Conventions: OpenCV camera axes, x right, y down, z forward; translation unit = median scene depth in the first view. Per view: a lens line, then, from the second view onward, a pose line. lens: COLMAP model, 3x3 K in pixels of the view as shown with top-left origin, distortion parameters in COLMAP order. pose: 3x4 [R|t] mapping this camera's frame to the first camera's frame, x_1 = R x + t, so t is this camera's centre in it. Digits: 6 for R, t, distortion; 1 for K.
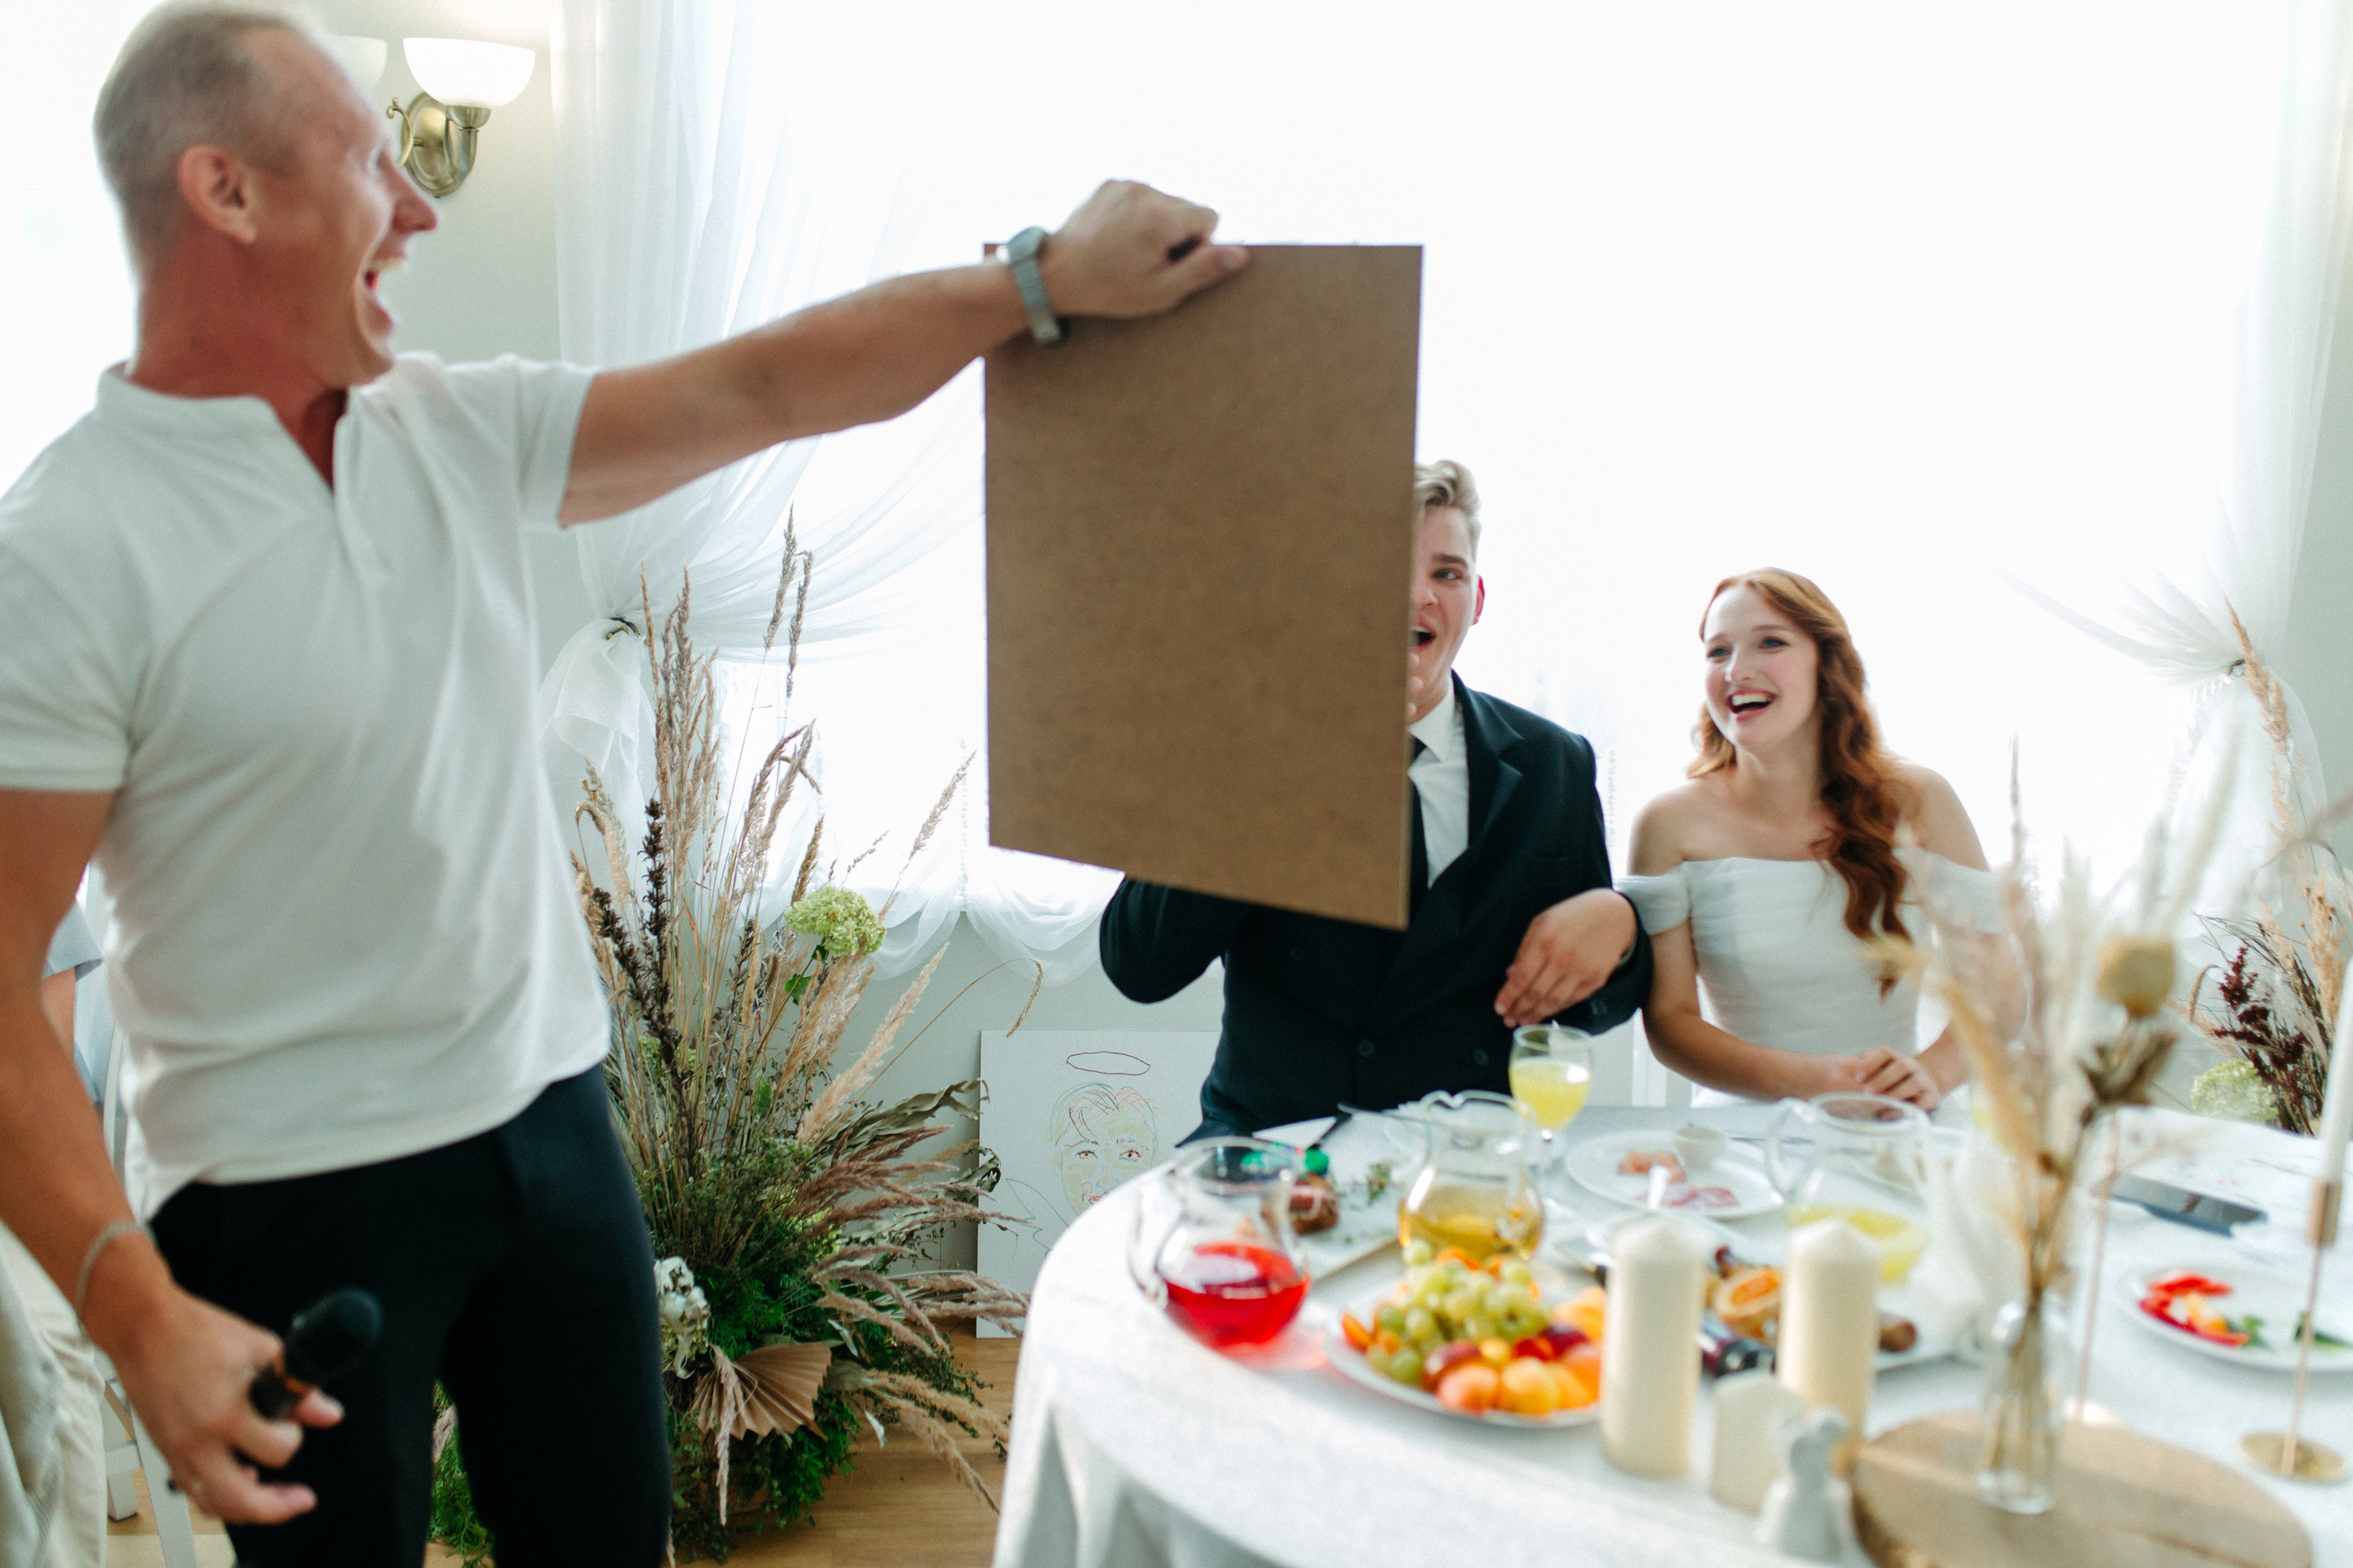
lens RADIAL K [[2259.2, 0, 1176.5], [0, 2259.2, 784.0], [0, 0, 1]] dist [-0.005417, 0.020638]
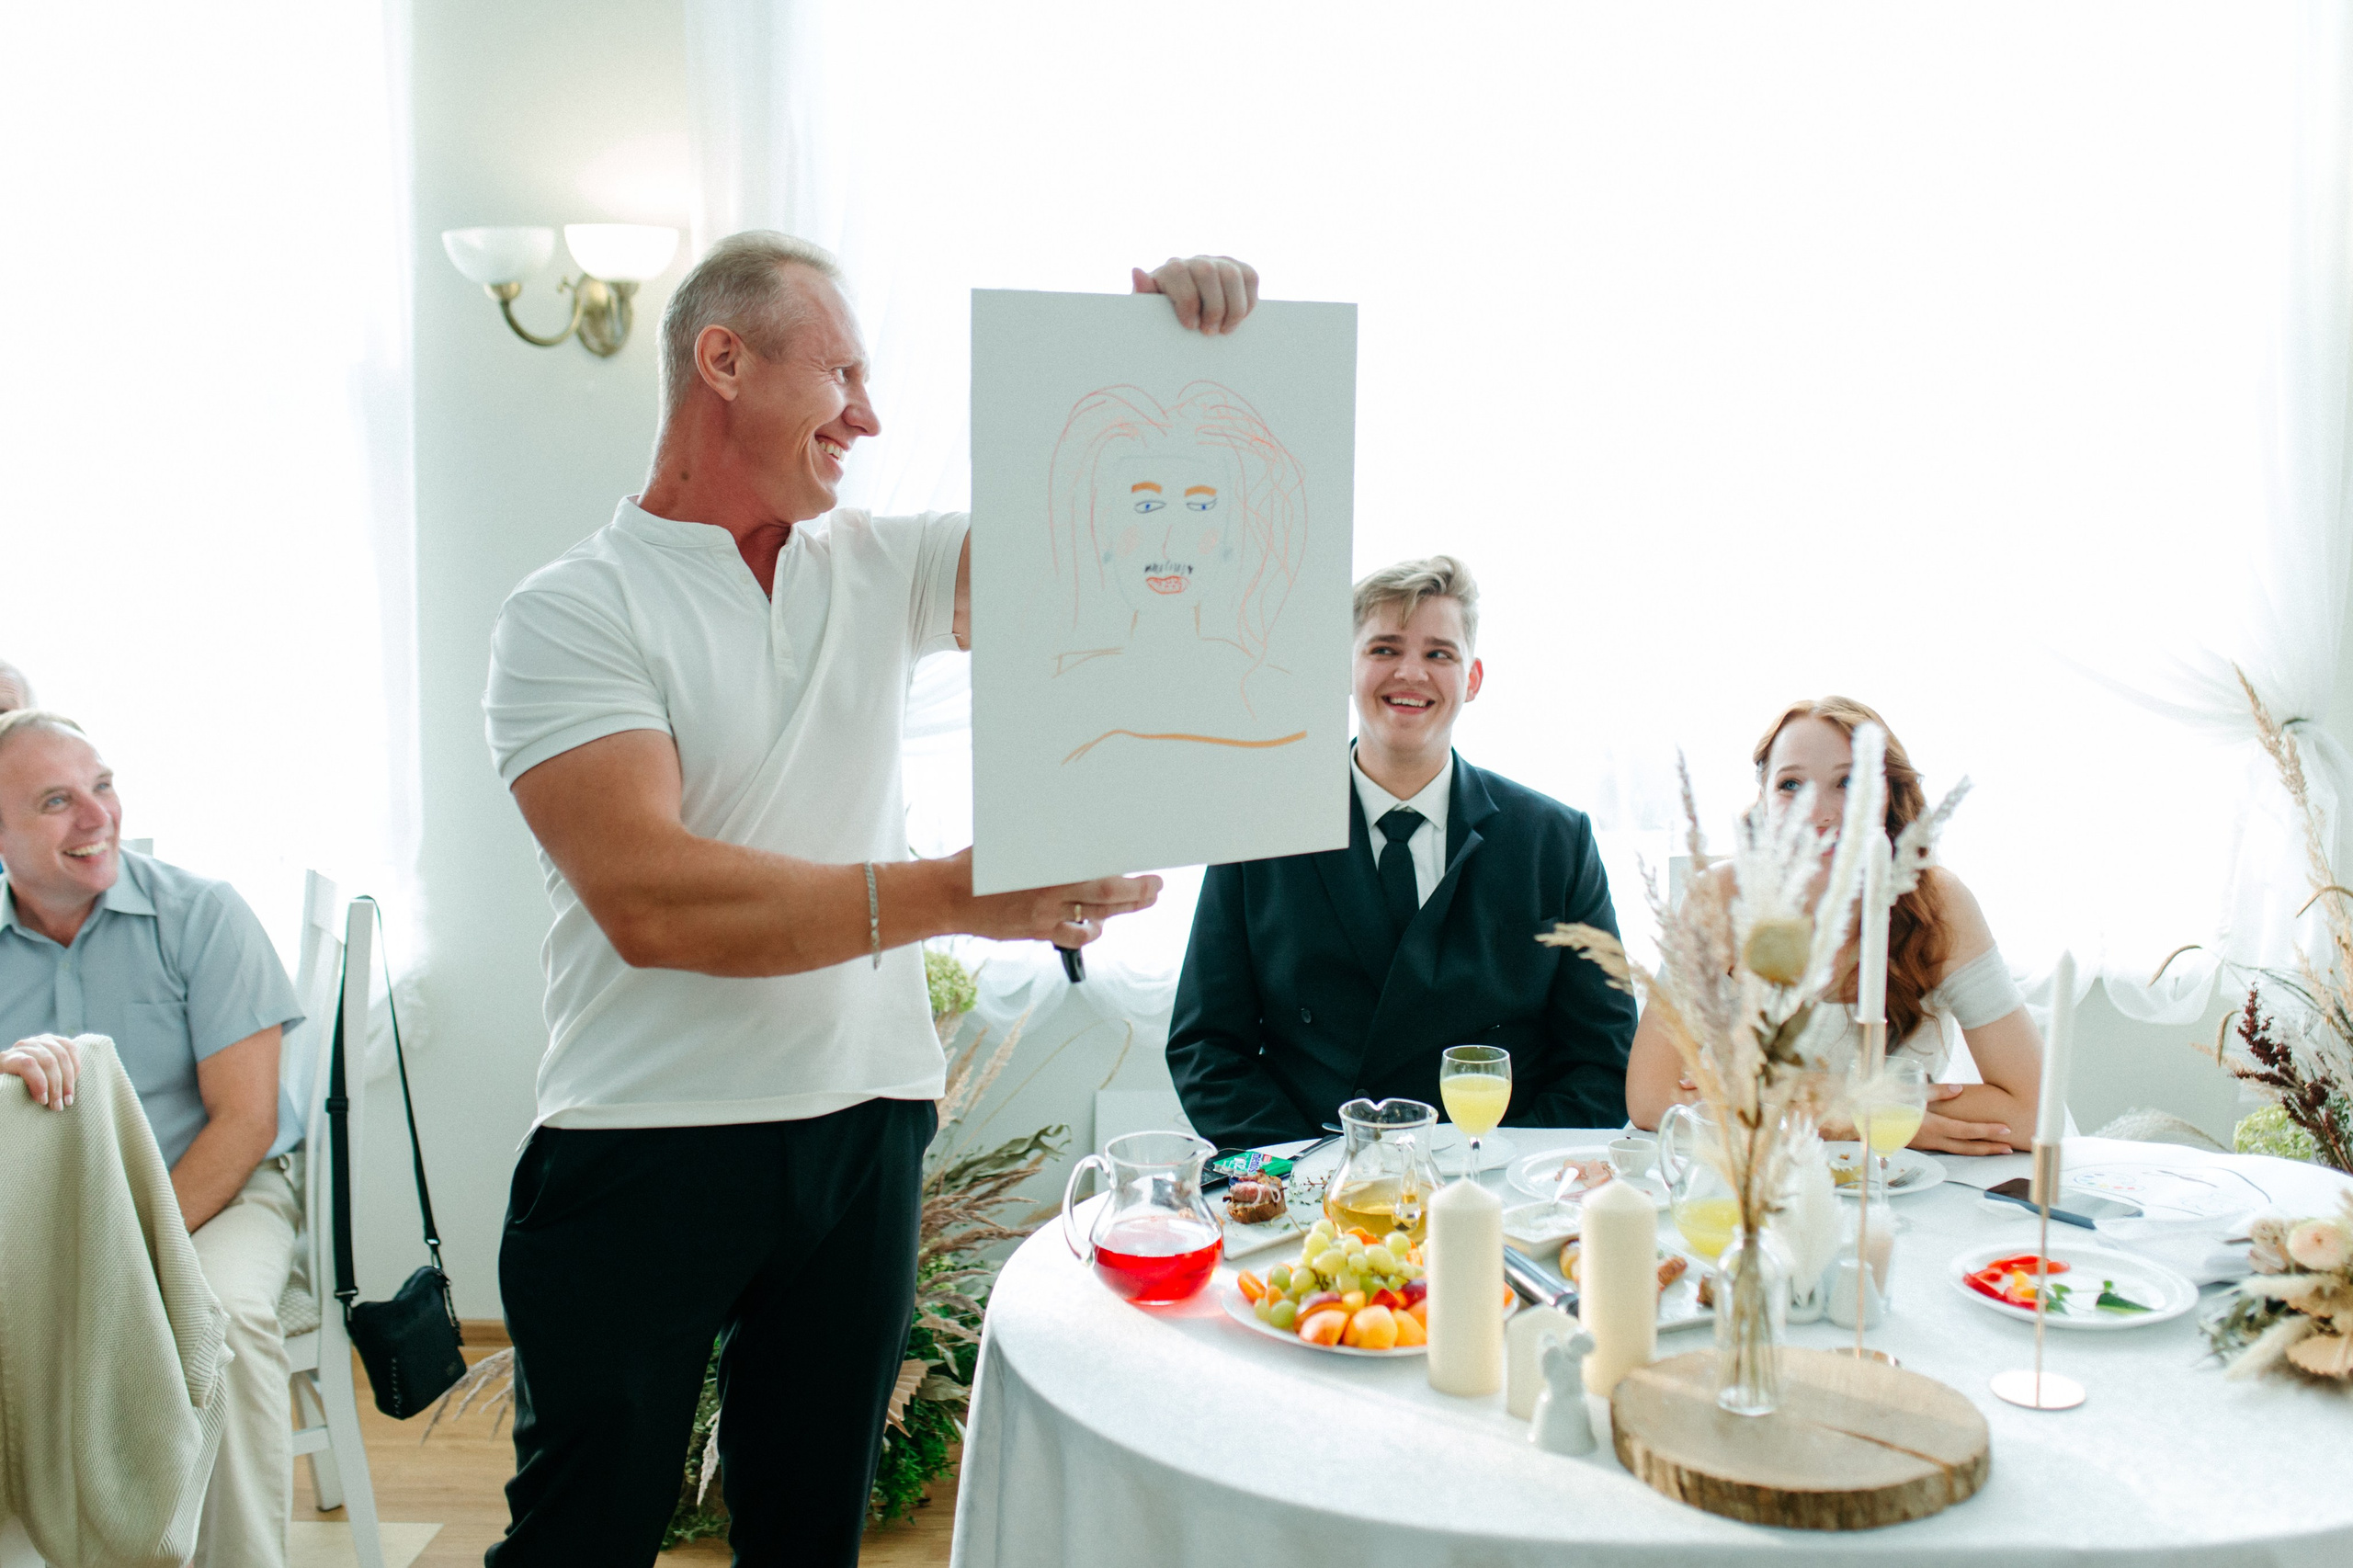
lens RADIAL K [[2371.9, 0, 1205.9], [0, 2371.9, 781.6], [0, 0, 1]] dist [0.000105, 0.010073]
pose [[0.991410, -0.023343, -0.128690, 0.137561], [0.016545, 0.998423, -0.053644, 0.026792], [0.129740, 0.051054, 0.990233, -0.154853]]
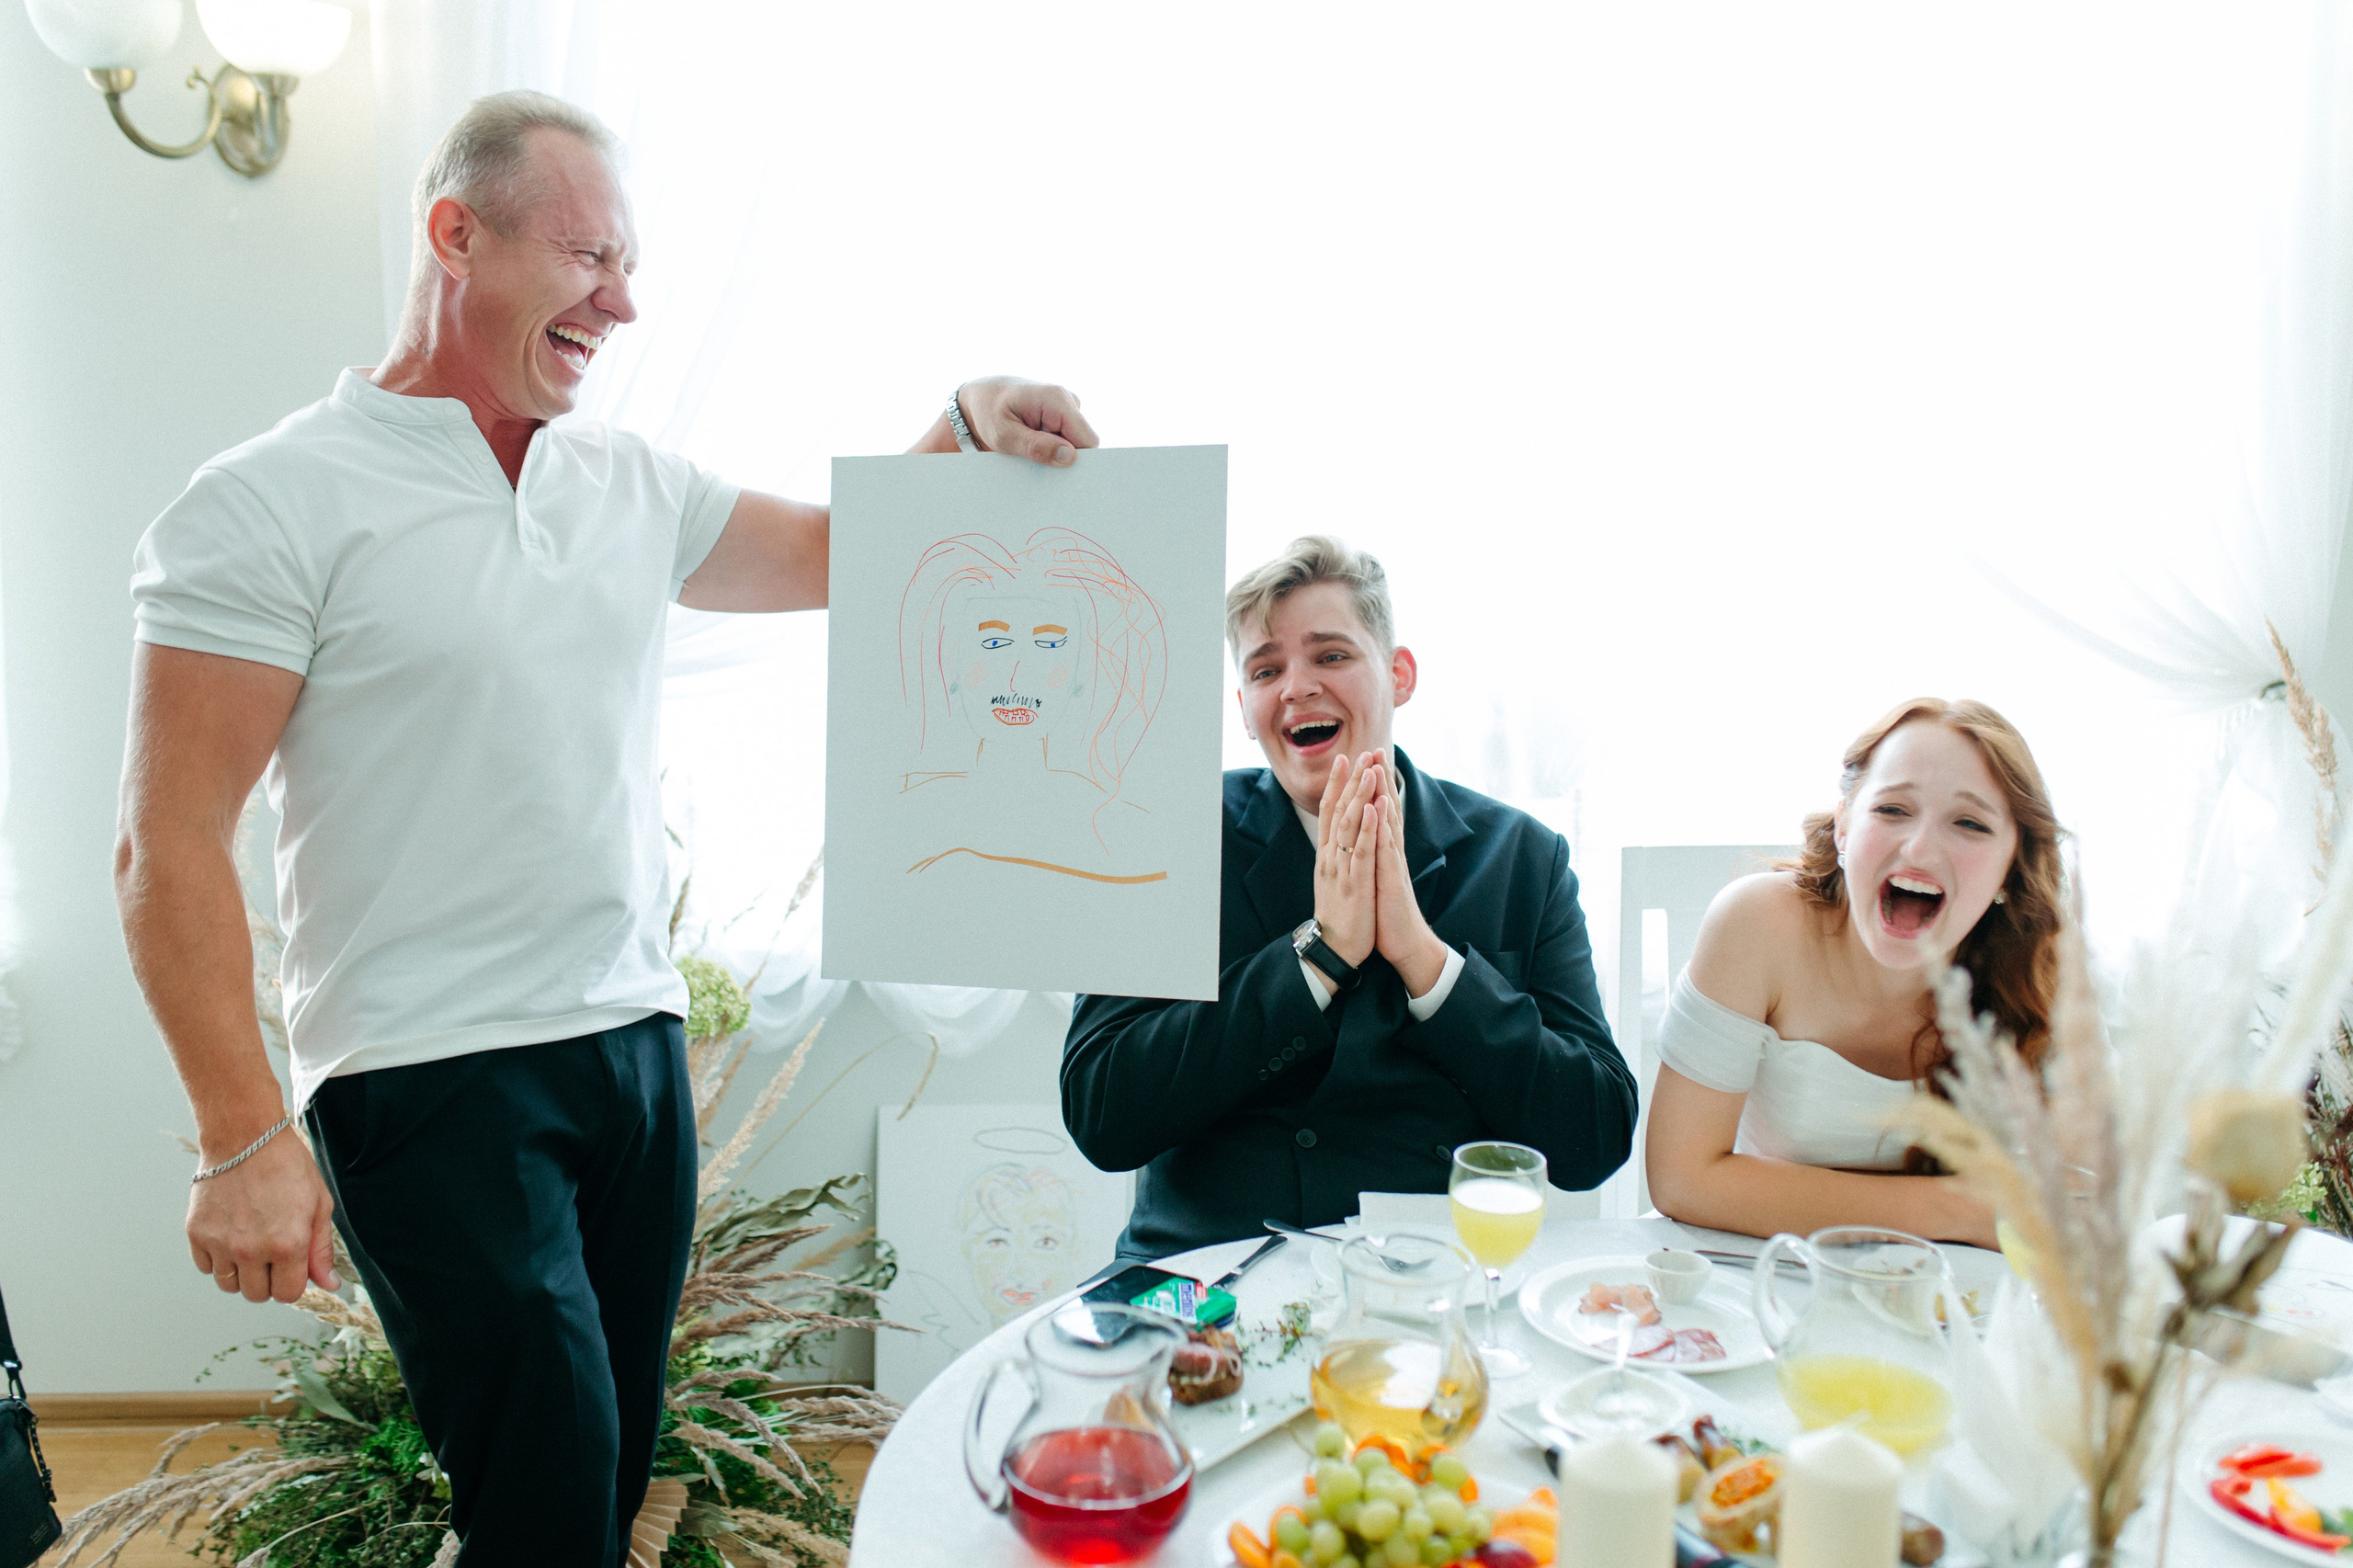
lens RADIAL K [[2259.2, 0, 1176.5], [0, 2259.2, 784.0], [0, 0, 1]] dist [-0.005417, 0.020638]
pose [[0.999939, -0.008194, 0.007342, 0.031108], [0.008216, 0.999962, -0.002919, -0.017848], [-0.007318, 0.002980, 0.999969, 0.120030]]
